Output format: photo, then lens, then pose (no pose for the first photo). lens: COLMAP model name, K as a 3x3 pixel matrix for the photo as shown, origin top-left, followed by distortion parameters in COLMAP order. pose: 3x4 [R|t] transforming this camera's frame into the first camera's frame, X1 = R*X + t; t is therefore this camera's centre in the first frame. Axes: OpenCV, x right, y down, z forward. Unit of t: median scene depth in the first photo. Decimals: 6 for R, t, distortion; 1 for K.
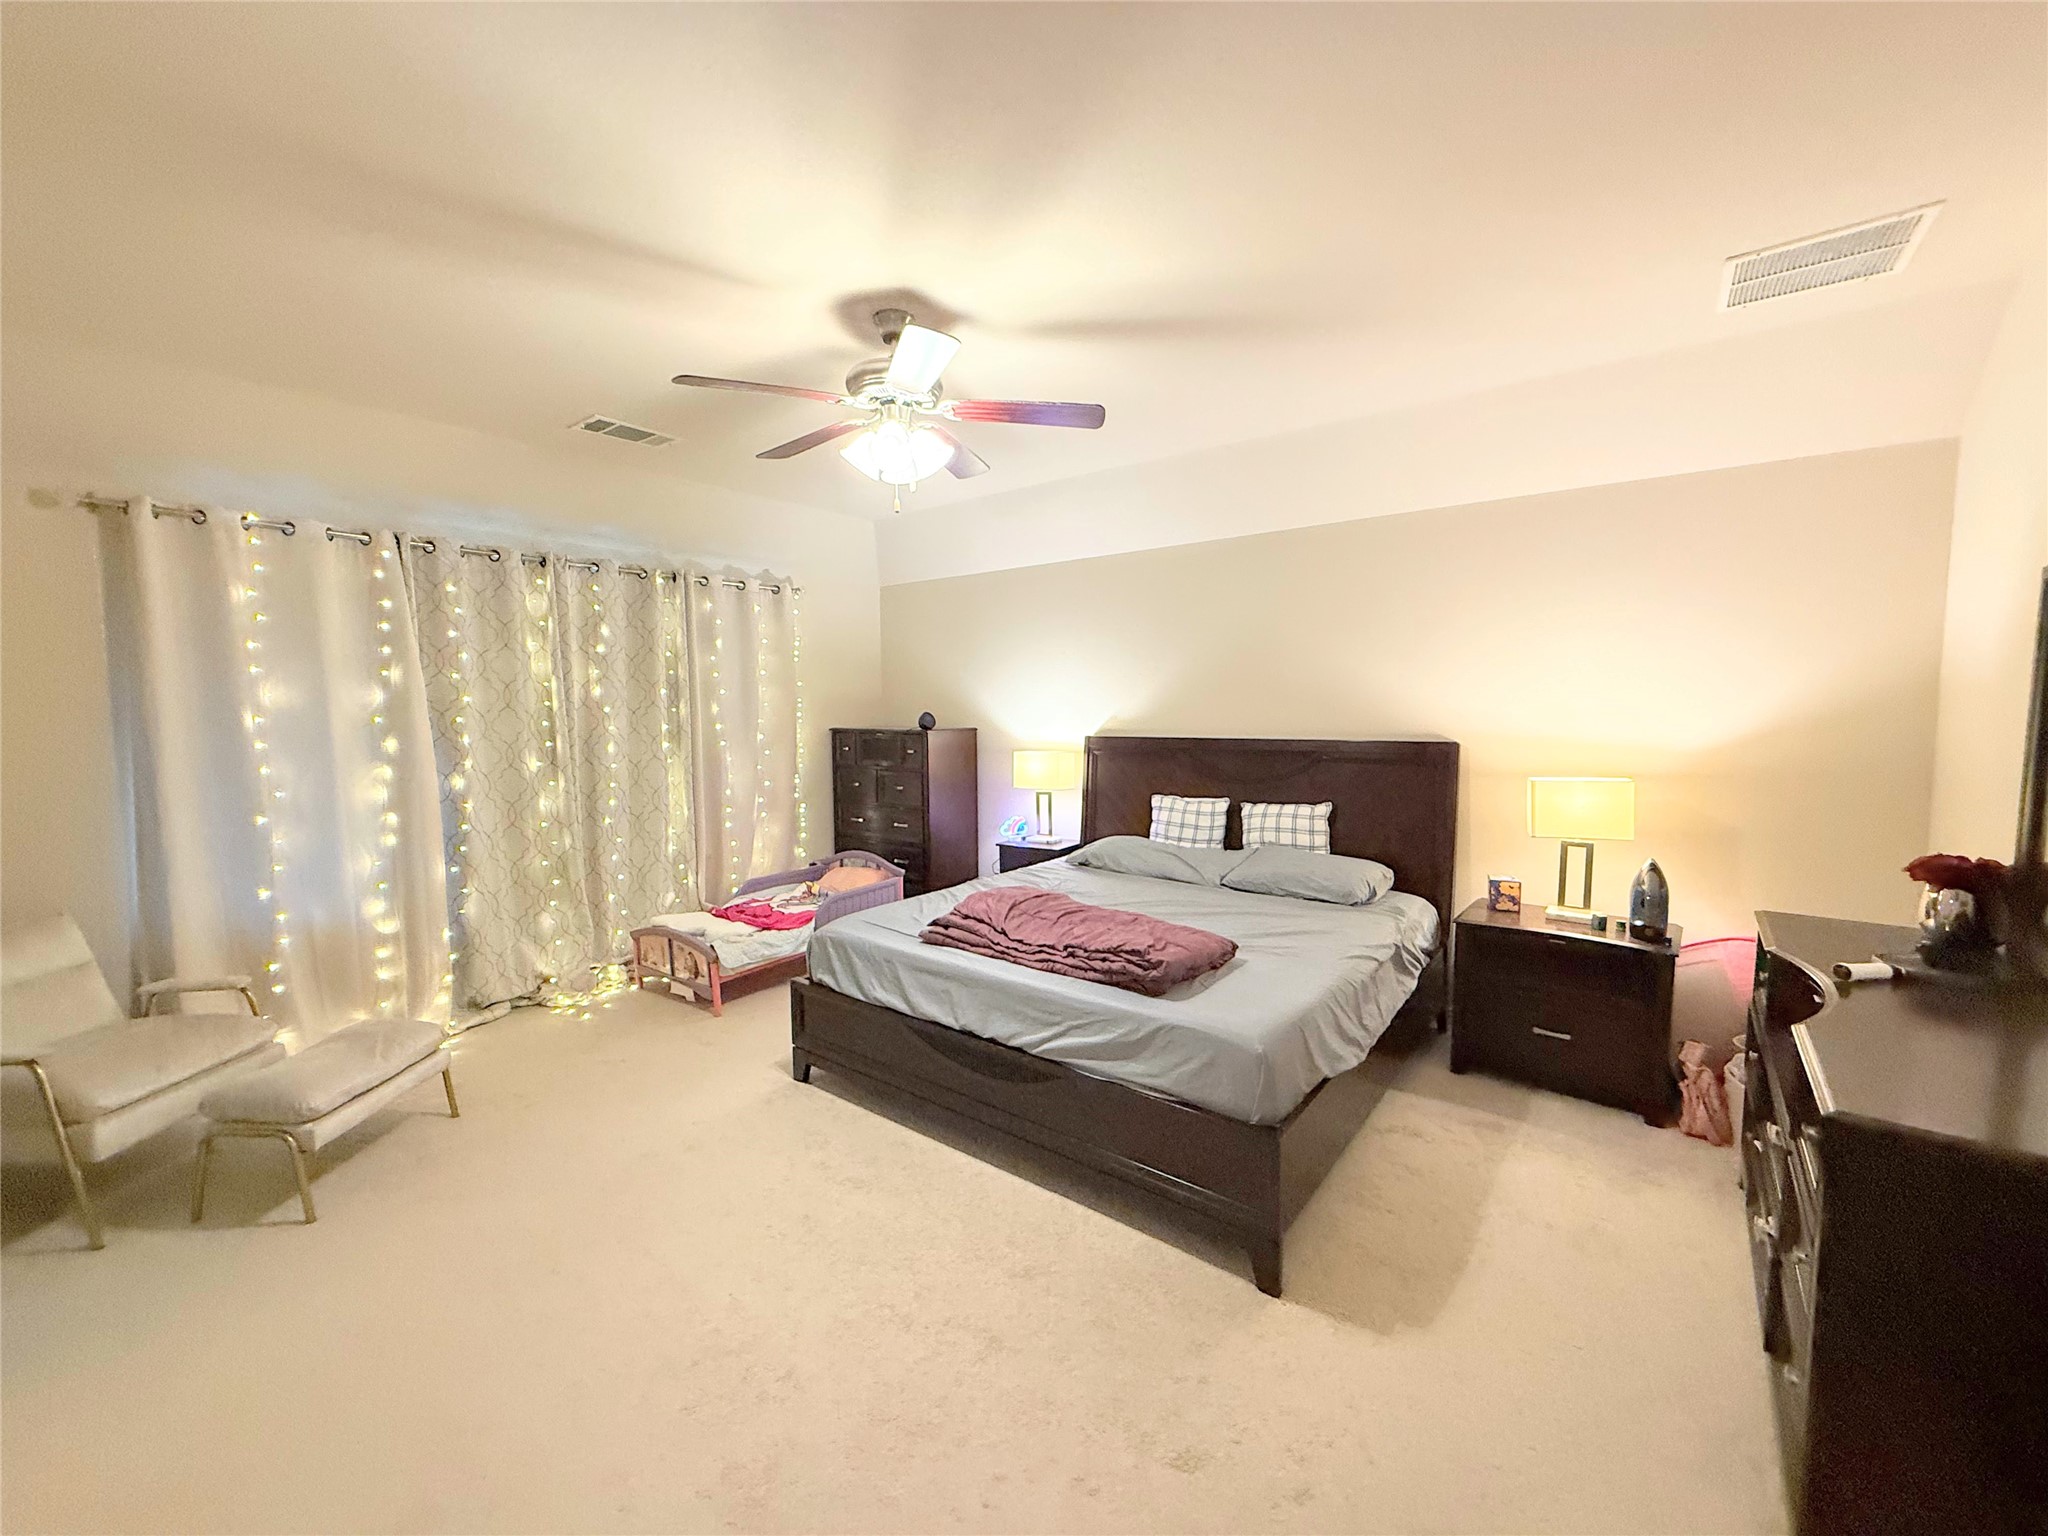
lens RADIAL K [[813.7, 0, 1028.8], [0, 813.7, 769.4], [0, 0, 1]] dist [0.000668, 0.000148]
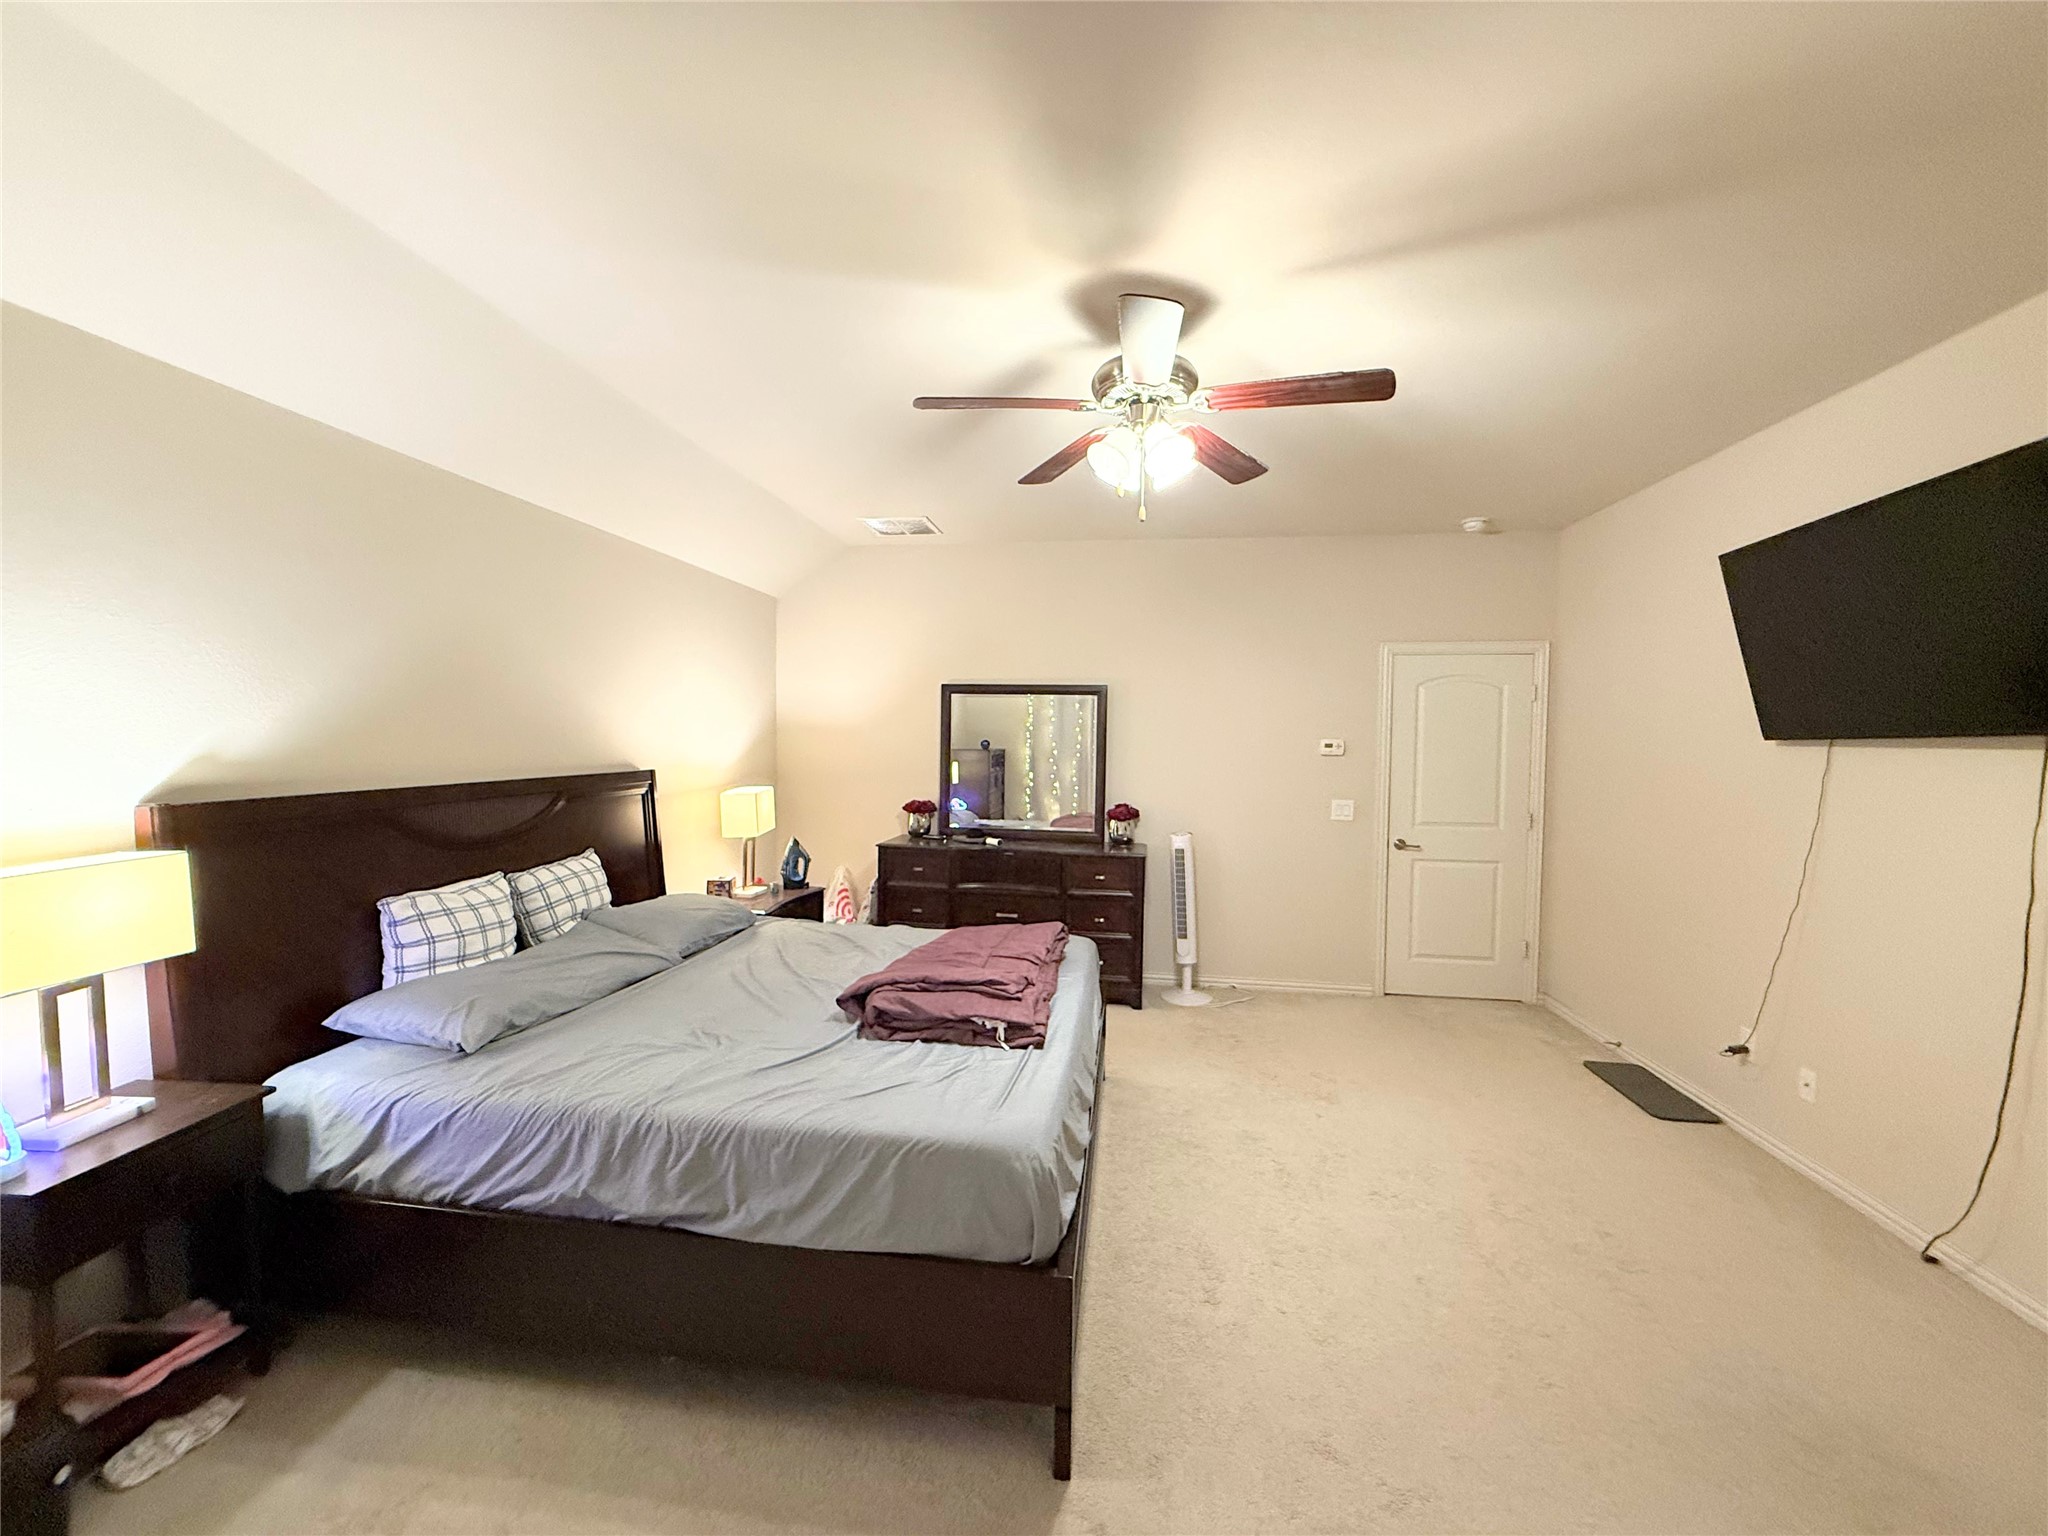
lens RADIAL K [[813.7, 0, 1015.2], [0, 813.7, 772.2], [0, 0, 1]] dist [0.000668, 0.000148]
pose [[-0.483394, -0.036017, 0.874661, -0.597250], [0.064290, 0.994995, 0.076503, -0.077064], [-0.873039, 0.093213, -0.478659, 1.053235]]
